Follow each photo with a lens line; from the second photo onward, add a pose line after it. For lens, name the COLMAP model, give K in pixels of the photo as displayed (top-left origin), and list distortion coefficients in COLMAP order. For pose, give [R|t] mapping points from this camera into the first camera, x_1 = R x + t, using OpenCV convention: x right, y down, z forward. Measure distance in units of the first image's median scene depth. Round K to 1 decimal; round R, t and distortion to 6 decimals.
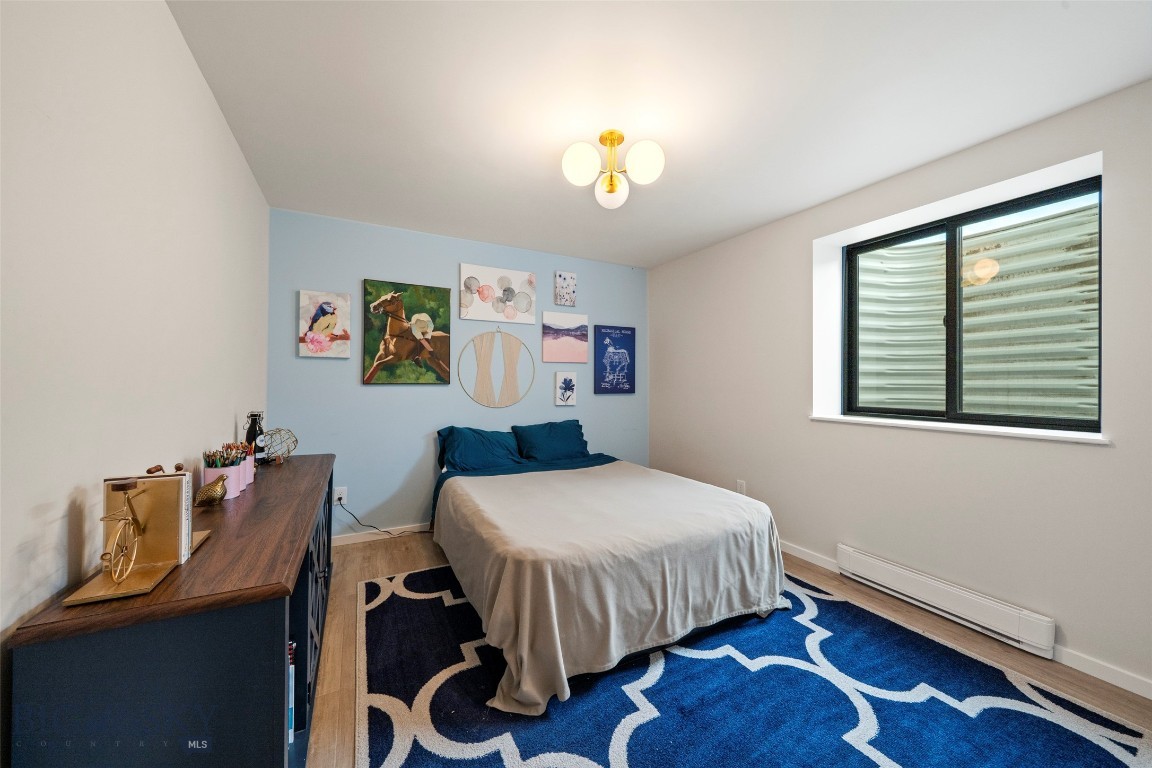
lens RADIAL K [[400.3, 0, 574.9], [0, 400.3, 381.4], [0, 0, 1]] dist [-0.000615, 0.000381]
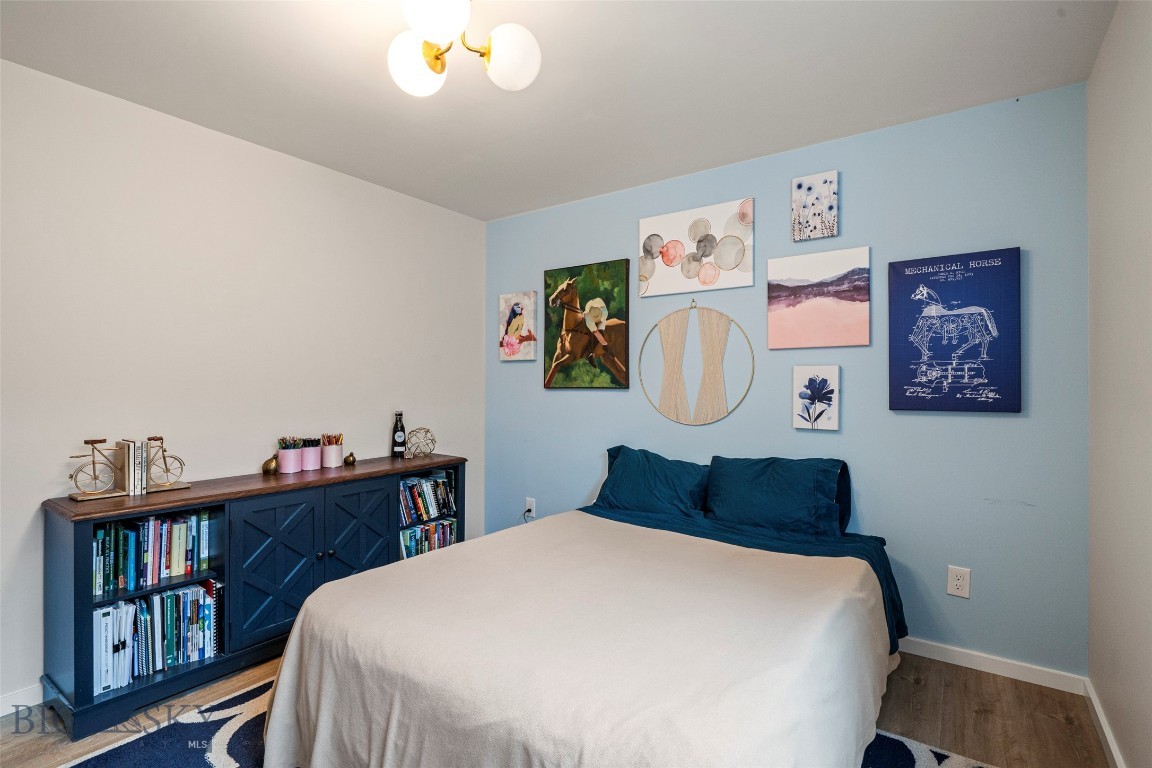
lens RADIAL K [[545.8, 0, 576.0], [0, 545.8, 384.0], [0, 0, 1]] dist [0.001692, 0.000272]
pose [[0.461094, -0.005851, -0.887332, 0.536114], [0.002324, 0.999983, -0.005386, 0.003908], [0.887348, 0.000422, 0.461100, 0.454665]]
